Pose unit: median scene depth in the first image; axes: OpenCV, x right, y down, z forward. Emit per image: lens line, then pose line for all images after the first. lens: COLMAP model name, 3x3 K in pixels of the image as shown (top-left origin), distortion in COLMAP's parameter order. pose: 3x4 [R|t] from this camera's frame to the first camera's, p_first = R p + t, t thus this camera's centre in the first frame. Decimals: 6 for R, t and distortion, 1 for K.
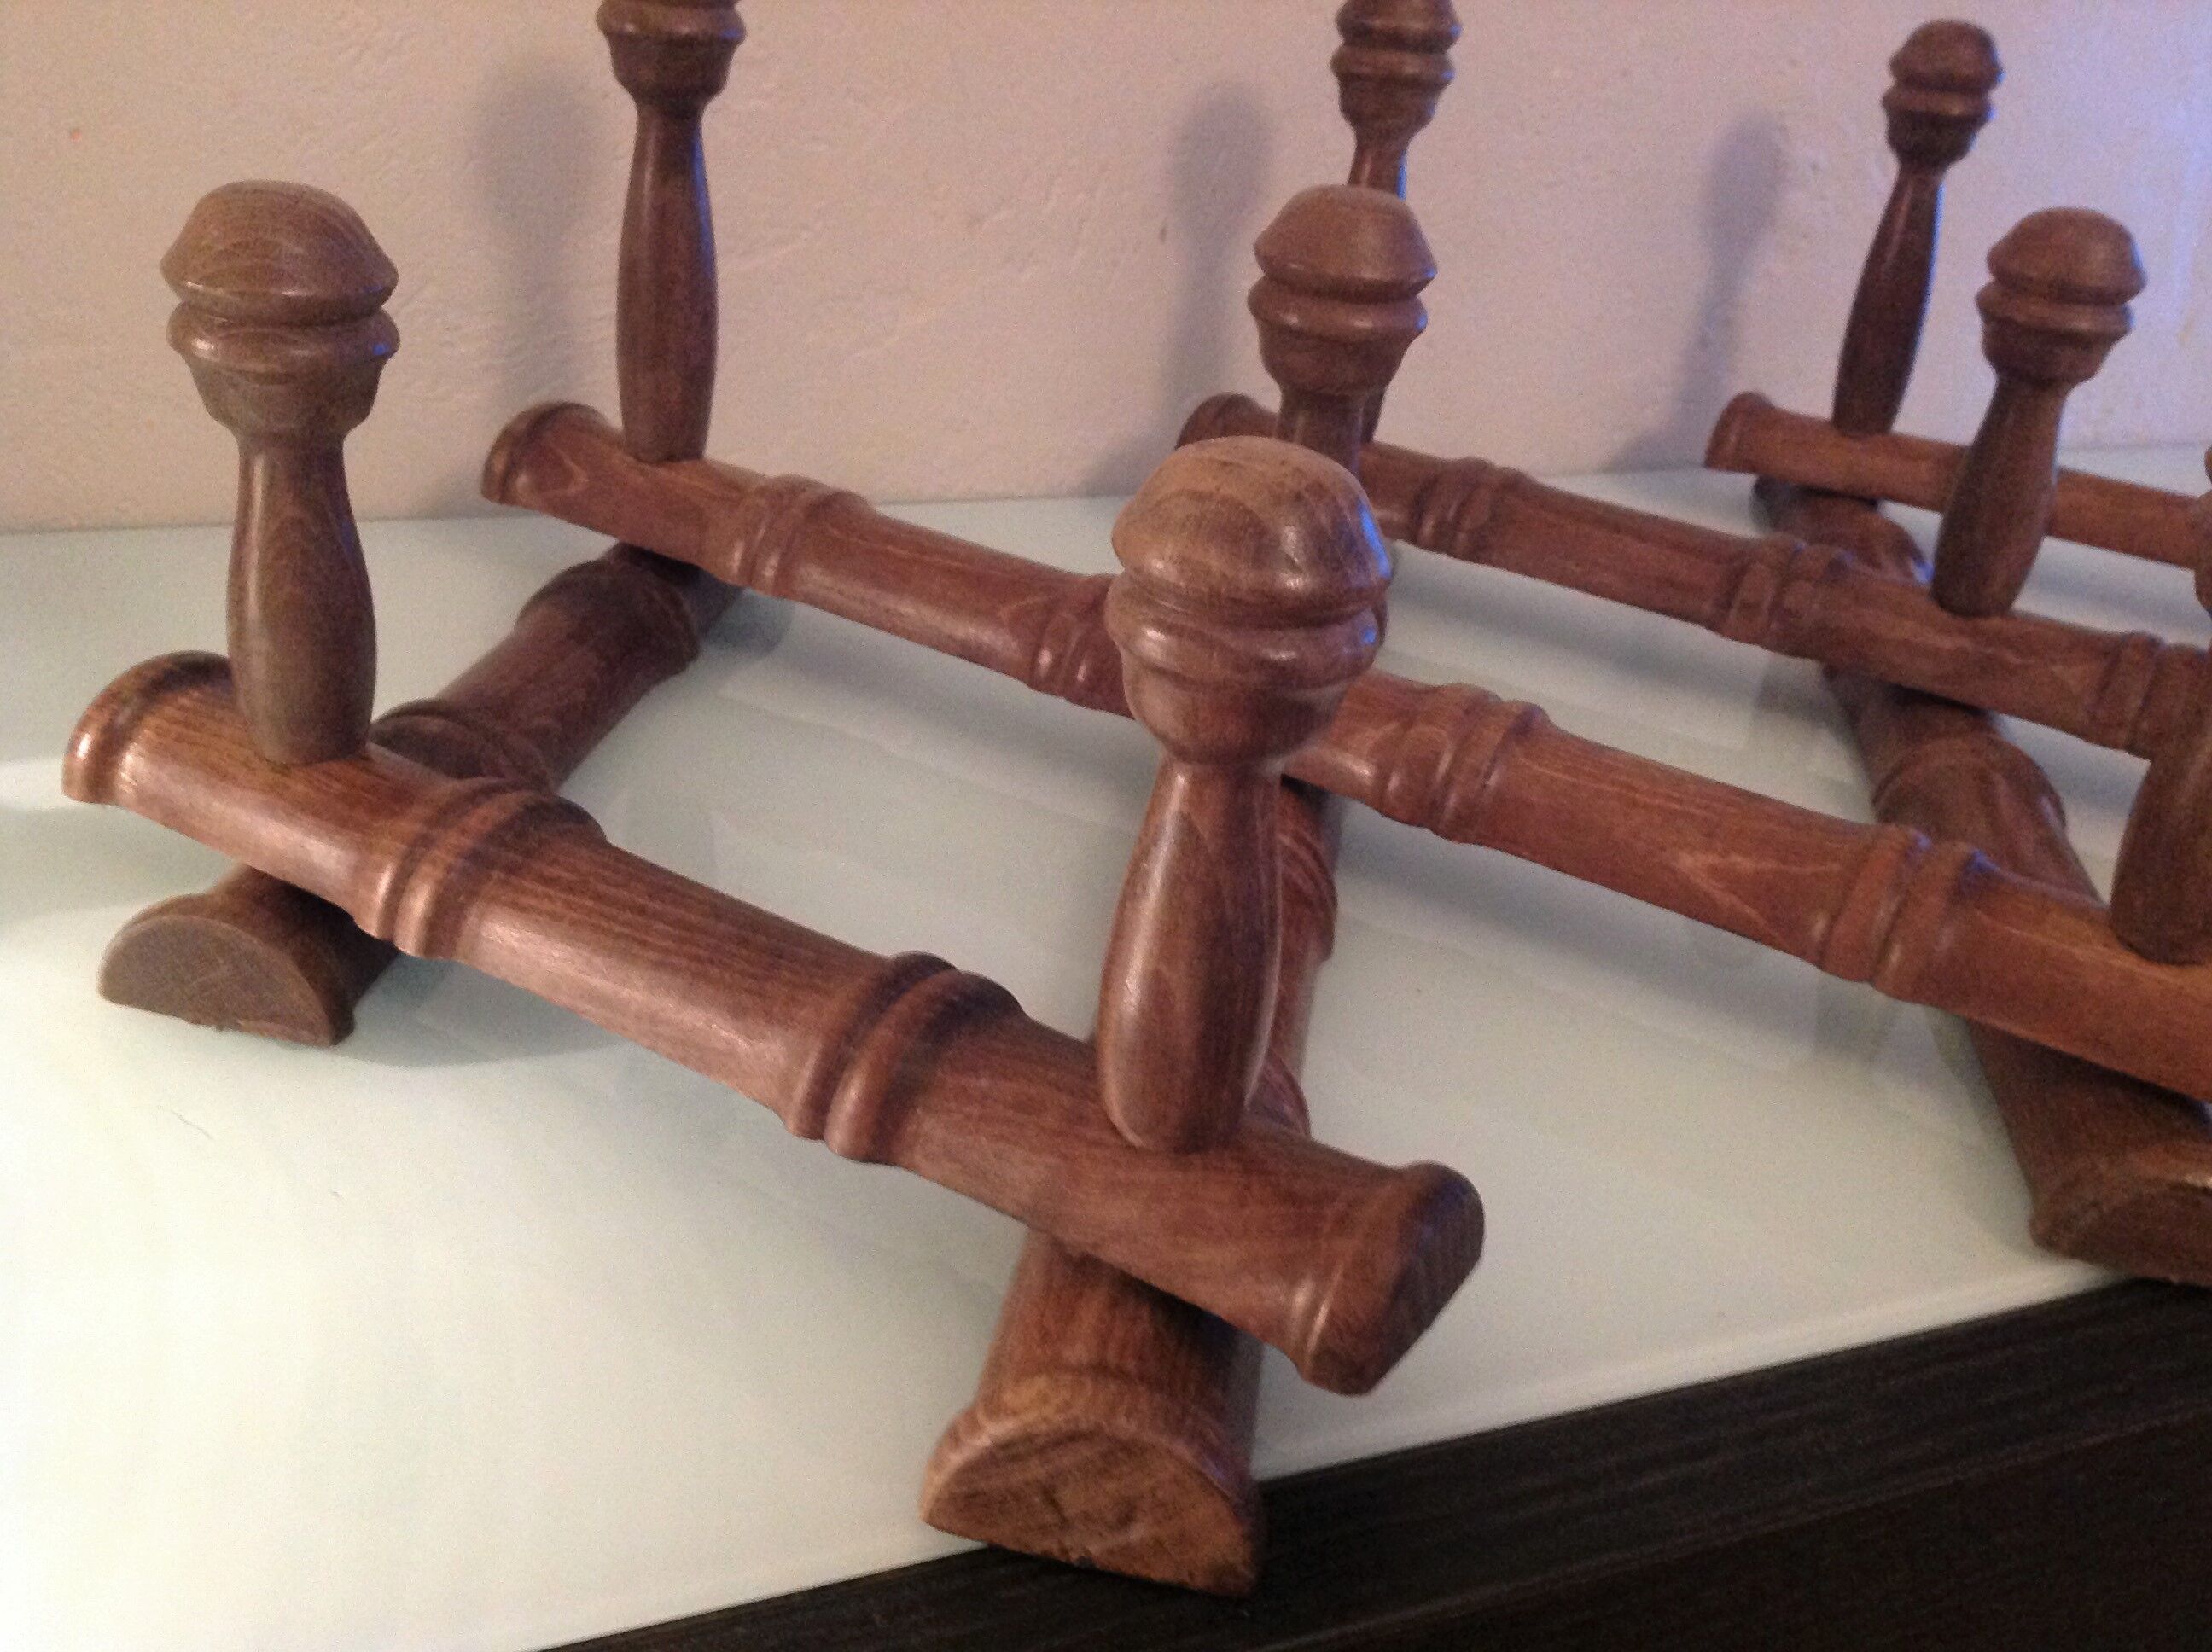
lens RADIAL K [[2068.7, 0, 1106.0], [0, 2068.7, 826.0], [0, 0, 1]] dist [0.052027, -0.167890]
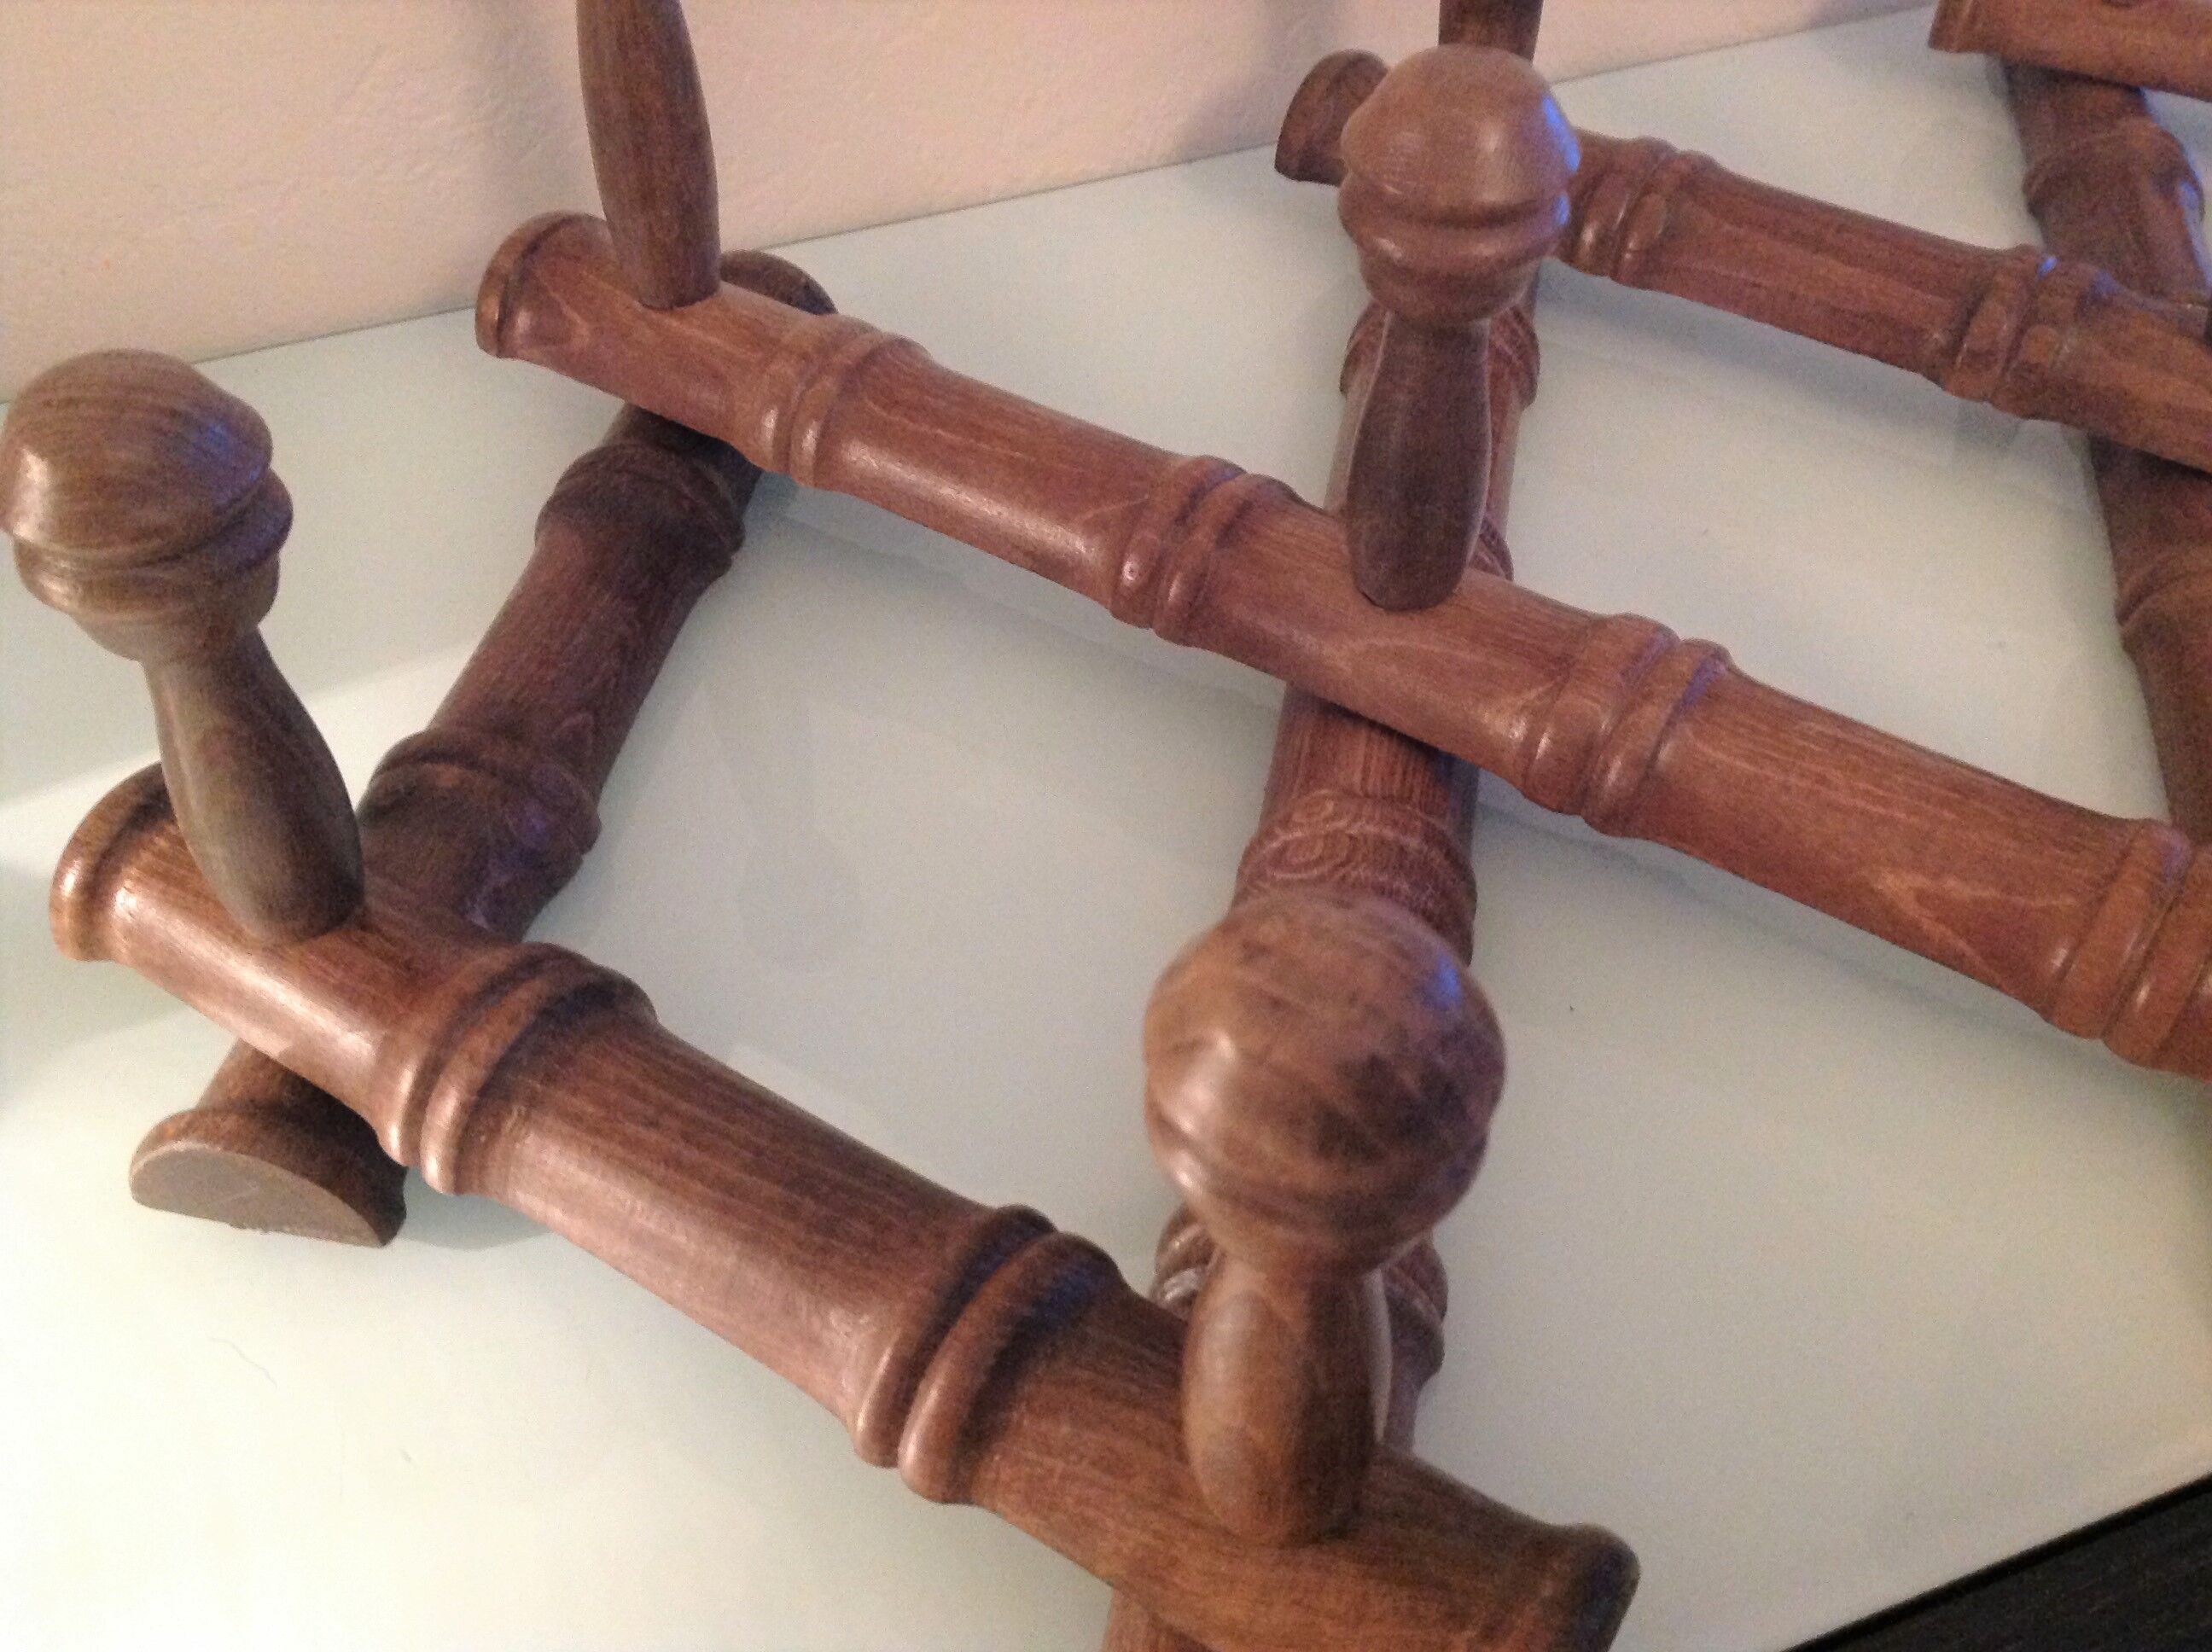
lens RADIAL K [[2068.7, 0, 1106.0], [0, 2068.7, 826.0], [0, 0, 1]] dist [0.052027, -0.167890]
pose [[0.993462, -0.059283, -0.097562, 0.044895], [0.087242, 0.945444, 0.313884, -0.295105], [0.073632, -0.320344, 0.944435, 0.179567]]
